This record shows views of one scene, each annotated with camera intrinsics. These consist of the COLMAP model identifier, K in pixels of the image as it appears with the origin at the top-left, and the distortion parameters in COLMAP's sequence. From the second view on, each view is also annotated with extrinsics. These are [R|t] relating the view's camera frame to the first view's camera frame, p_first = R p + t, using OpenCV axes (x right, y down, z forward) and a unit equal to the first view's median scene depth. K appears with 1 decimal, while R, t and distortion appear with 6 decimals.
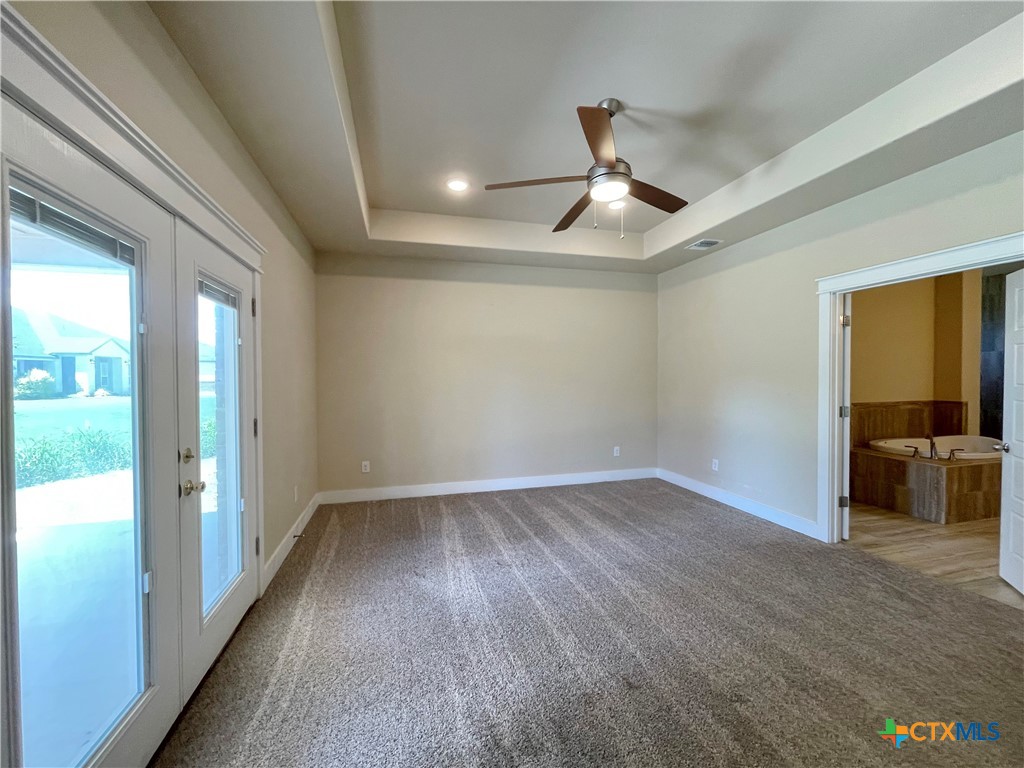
lens RADIAL K [[416.4, 0, 512.6], [0, 416.4, 384.5], [0, 0, 1]] dist [0.001054, 0.000134]
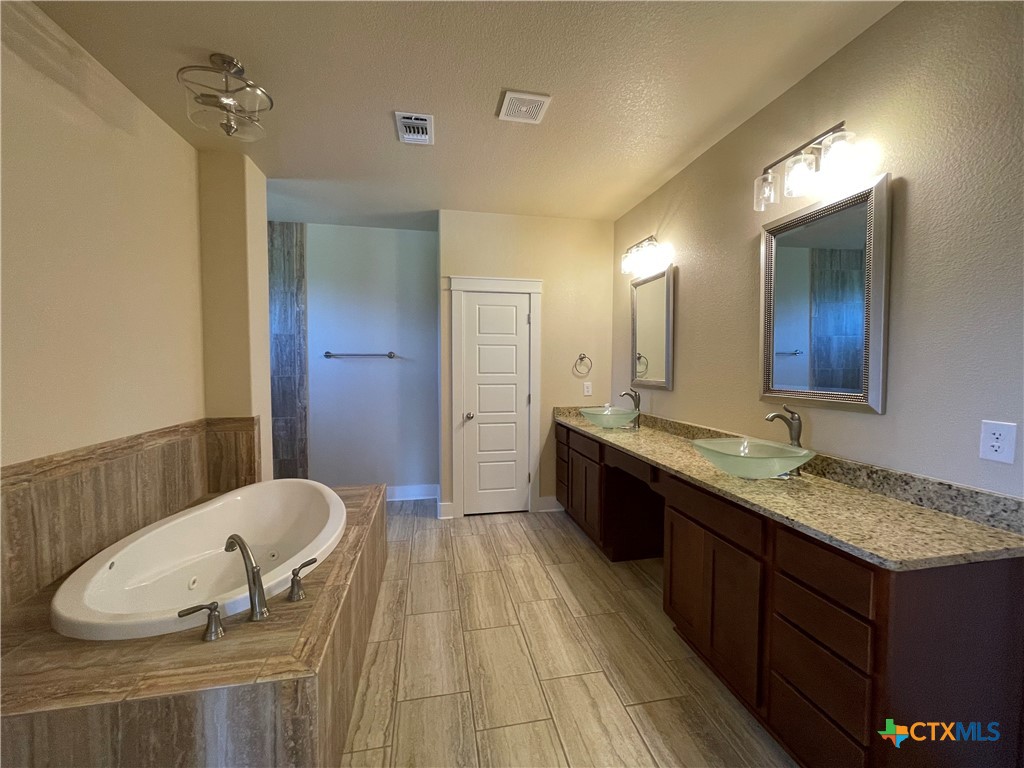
lens RADIAL K [[416.4, 0, 510.8], [0, 416.4, 381.5], [0, 0, 1]] dist [0.001054, 0.000134]
pose [[0.072585, -0.041780, 0.996487, 0.563454], [0.017609, 0.999020, 0.040603, -0.020469], [-0.997207, 0.014600, 0.073249, 0.622412]]
